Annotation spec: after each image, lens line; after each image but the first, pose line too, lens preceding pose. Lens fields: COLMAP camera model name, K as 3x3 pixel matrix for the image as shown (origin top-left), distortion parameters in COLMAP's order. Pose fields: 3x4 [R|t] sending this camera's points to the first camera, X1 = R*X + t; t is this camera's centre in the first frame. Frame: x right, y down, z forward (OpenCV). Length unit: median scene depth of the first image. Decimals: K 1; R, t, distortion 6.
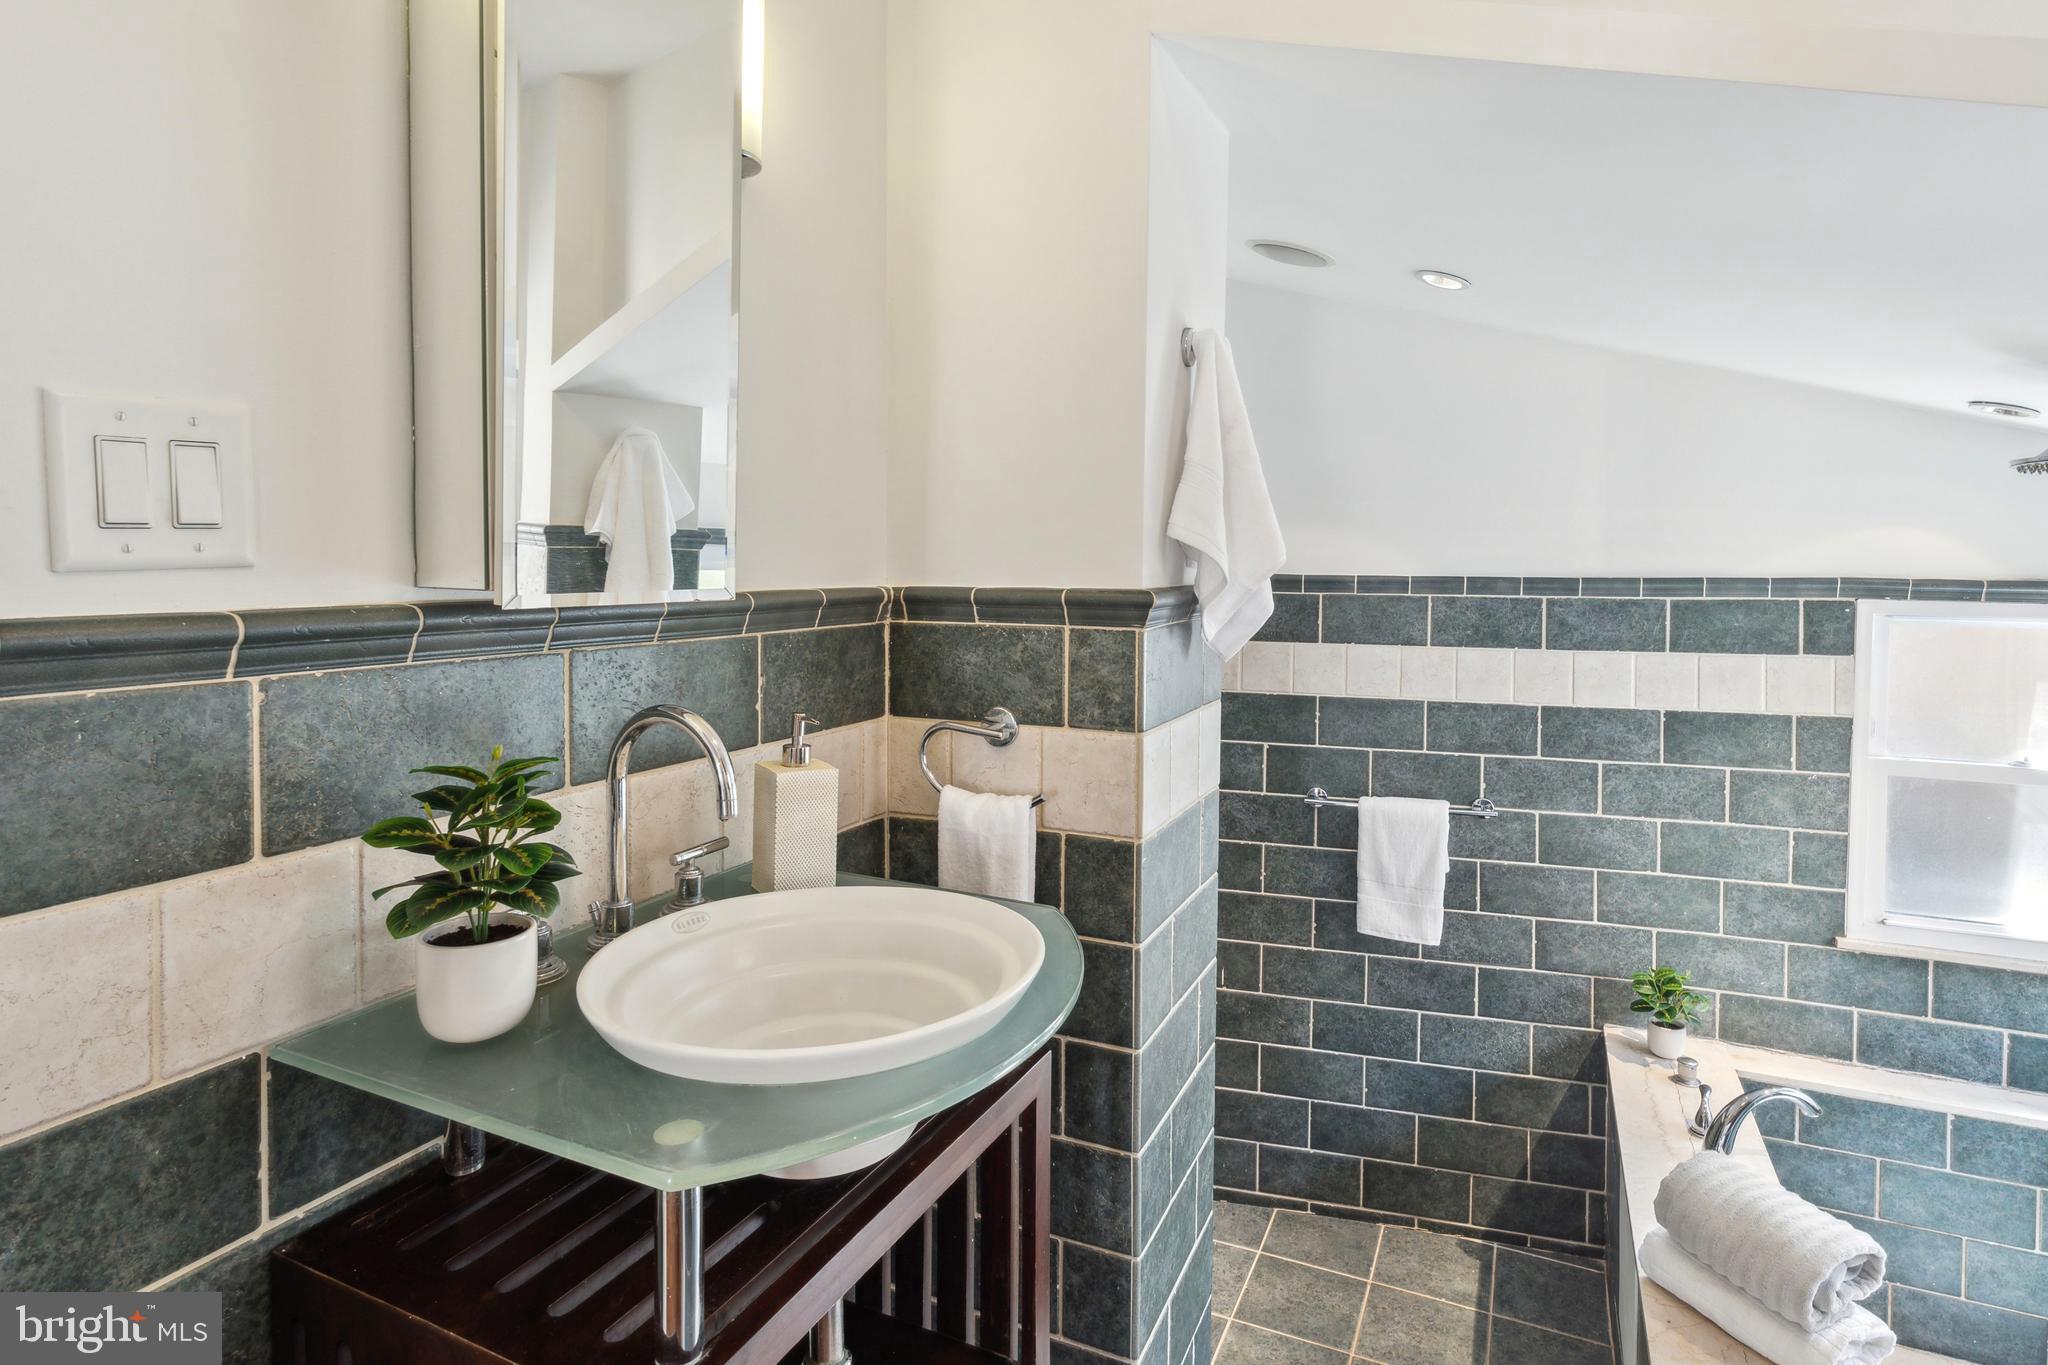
lens RADIAL K [[1047.6, 0, 1083.0], [0, 1047.6, 578.4], [0, 0, 1]] dist [0.009809, -0.003486]
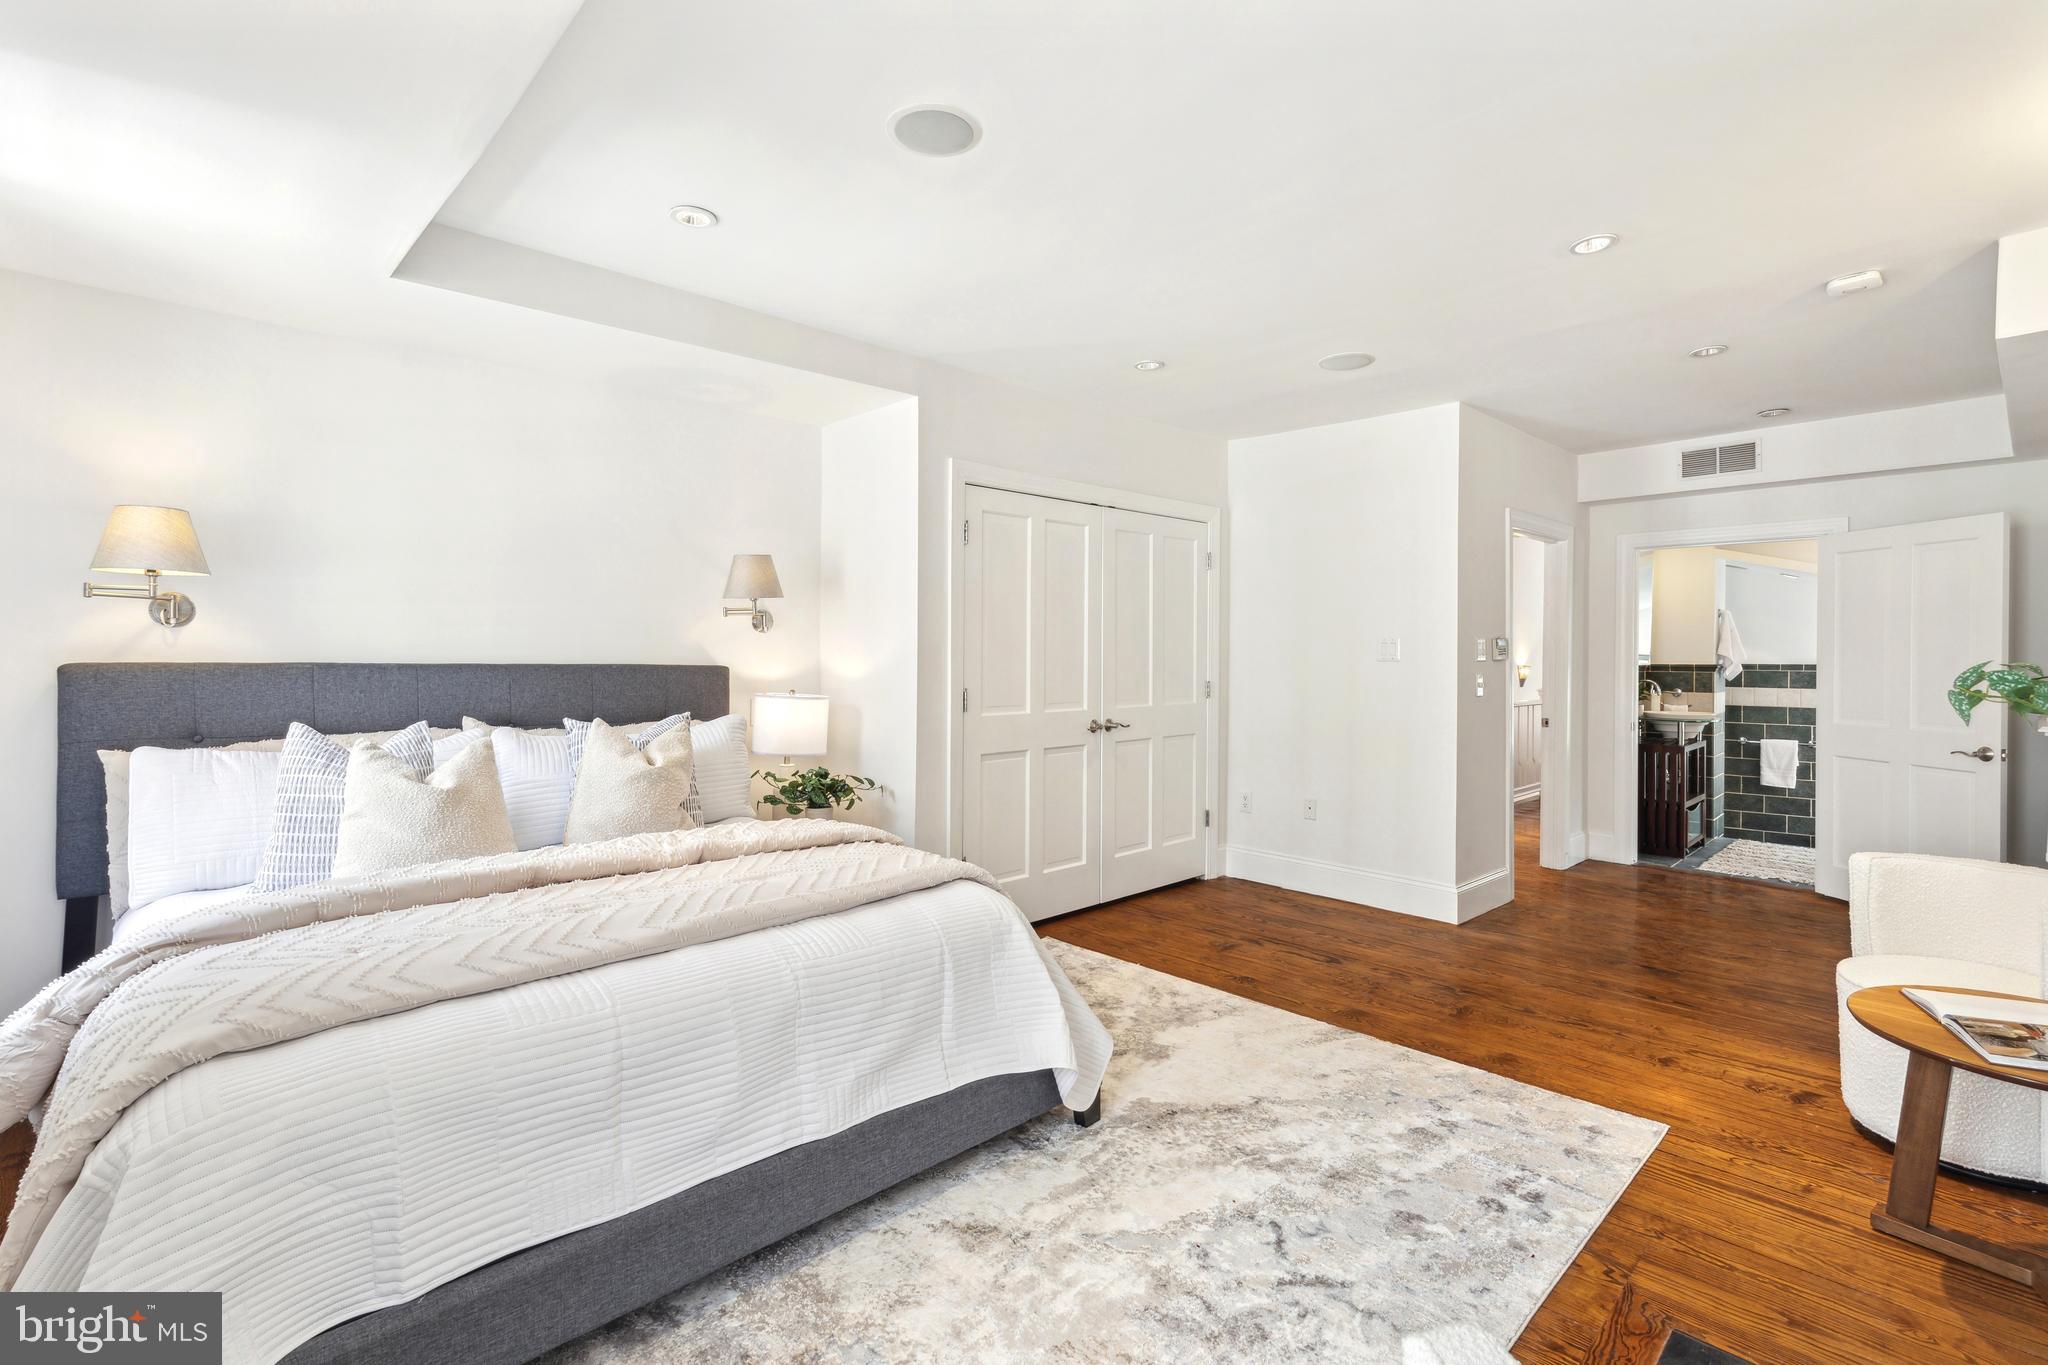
lens RADIAL K [[964.6, 0, 989.0], [0, 964.6, 647.4], [0, 0, 1]] dist [-0.001906, -0.000594]
pose [[0.923114, -0.006605, -0.384470, -0.736086], [-0.005004, 0.999561, -0.029187, 0.043087], [0.384495, 0.028867, 0.922676, -2.472908]]
